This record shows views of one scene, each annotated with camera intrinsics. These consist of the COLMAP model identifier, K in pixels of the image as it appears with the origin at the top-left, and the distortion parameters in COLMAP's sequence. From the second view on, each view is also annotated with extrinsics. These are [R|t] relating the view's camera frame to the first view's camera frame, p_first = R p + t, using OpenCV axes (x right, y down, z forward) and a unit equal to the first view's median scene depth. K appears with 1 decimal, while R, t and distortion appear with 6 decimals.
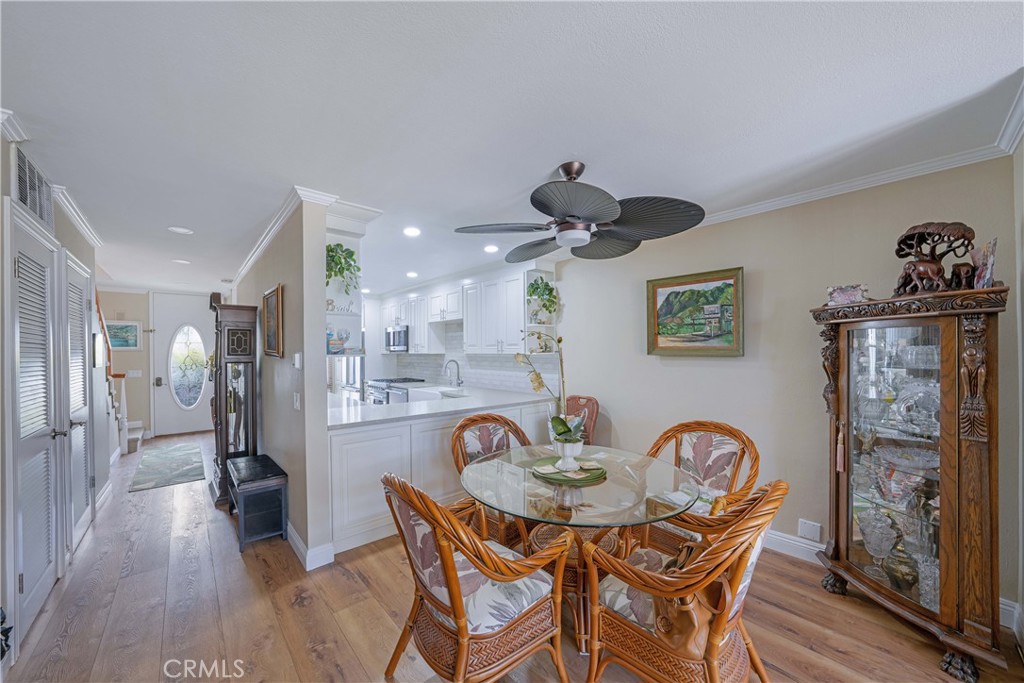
lens RADIAL K [[375.7, 0, 509.2], [0, 375.7, 349.9], [0, 0, 1]] dist [-0.021738, 0.000107]
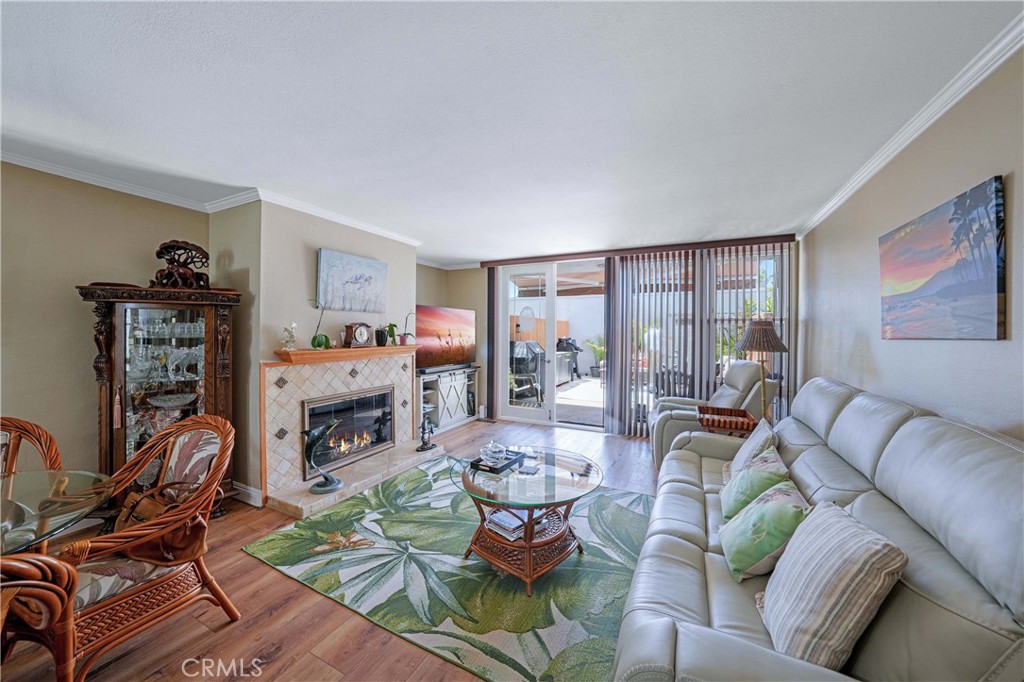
lens RADIAL K [[360.1, 0, 514.9], [0, 360.1, 331.1], [0, 0, 1]] dist [-0.031198, 0.005249]
pose [[-0.376182, 0.003843, 0.926538, -0.399261], [-0.001318, 0.999988, -0.004682, 0.015443], [-0.926545, -0.002983, -0.376173, 0.156178]]
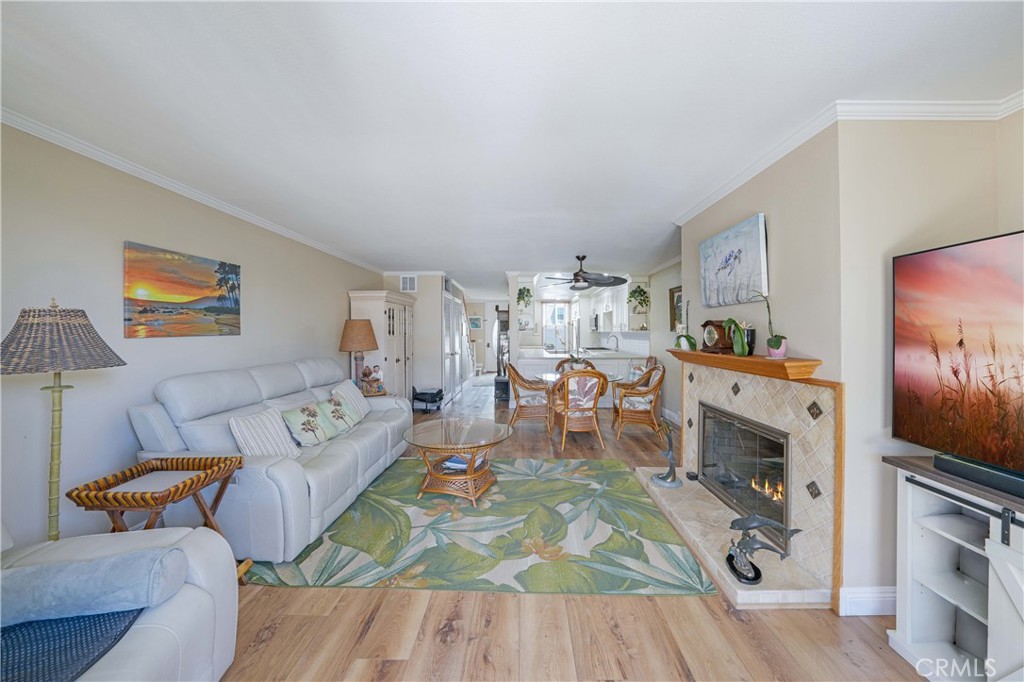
lens RADIAL K [[360.1, 0, 514.9], [0, 360.1, 331.1], [0, 0, 1]] dist [-0.031198, 0.005249]
pose [[0.737198, 0.002039, -0.675674, 0.968456], [-0.001292, 0.999998, 0.001607, 0.009725], [0.675676, -0.000312, 0.737199, -0.716272]]
